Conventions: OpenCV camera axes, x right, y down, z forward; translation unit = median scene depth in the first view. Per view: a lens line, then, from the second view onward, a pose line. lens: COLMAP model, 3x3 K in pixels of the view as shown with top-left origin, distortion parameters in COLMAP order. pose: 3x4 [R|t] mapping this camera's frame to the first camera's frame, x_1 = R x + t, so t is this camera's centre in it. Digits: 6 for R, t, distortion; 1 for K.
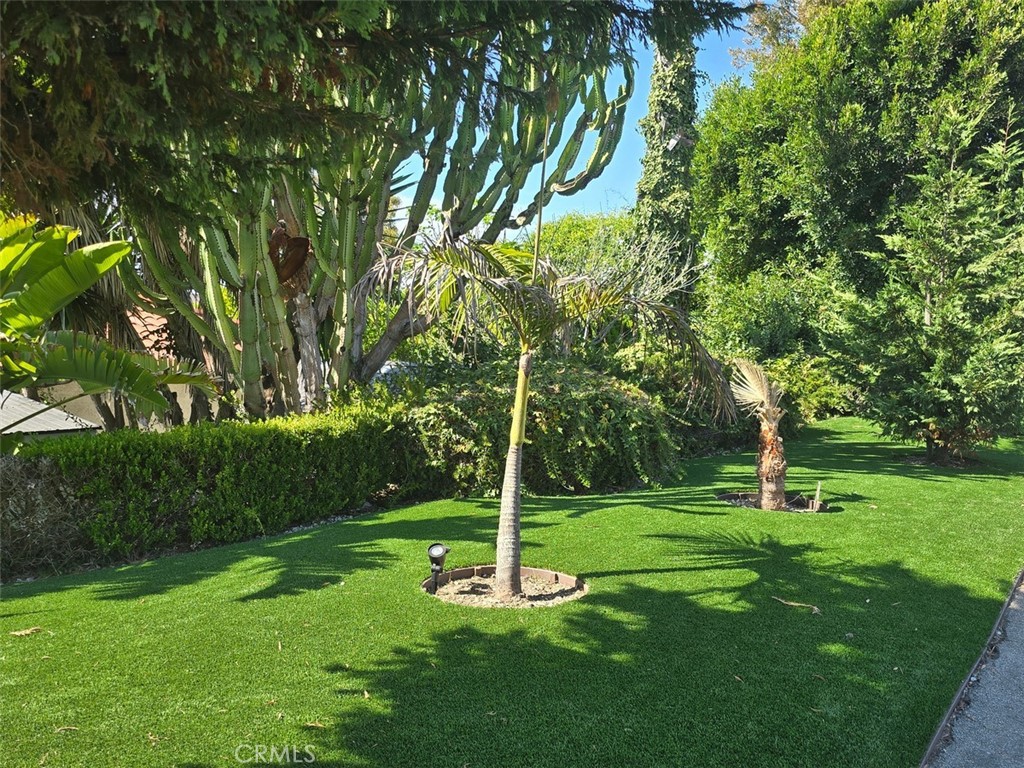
lens RADIAL K [[862.7, 0, 512.0], [0, 862.7, 384.0], [0, 0, 1]] dist [0.070715, -0.073339]
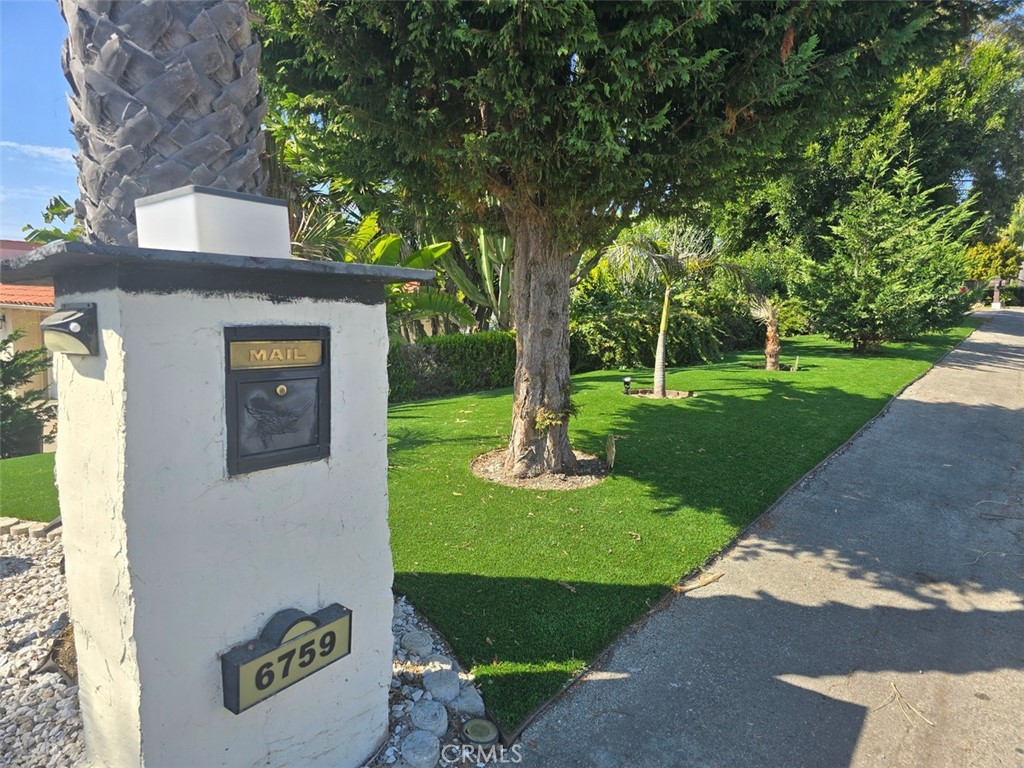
lens RADIAL K [[613.4, 0, 512.0], [0, 613.4, 384.0], [0, 0, 1]] dist [0.062998, -0.062039]
pose [[0.998384, -0.008495, -0.056192, -0.169128], [0.013002, 0.996682, 0.080347, 0.041520], [0.055323, -0.080947, 0.995182, -0.347153]]
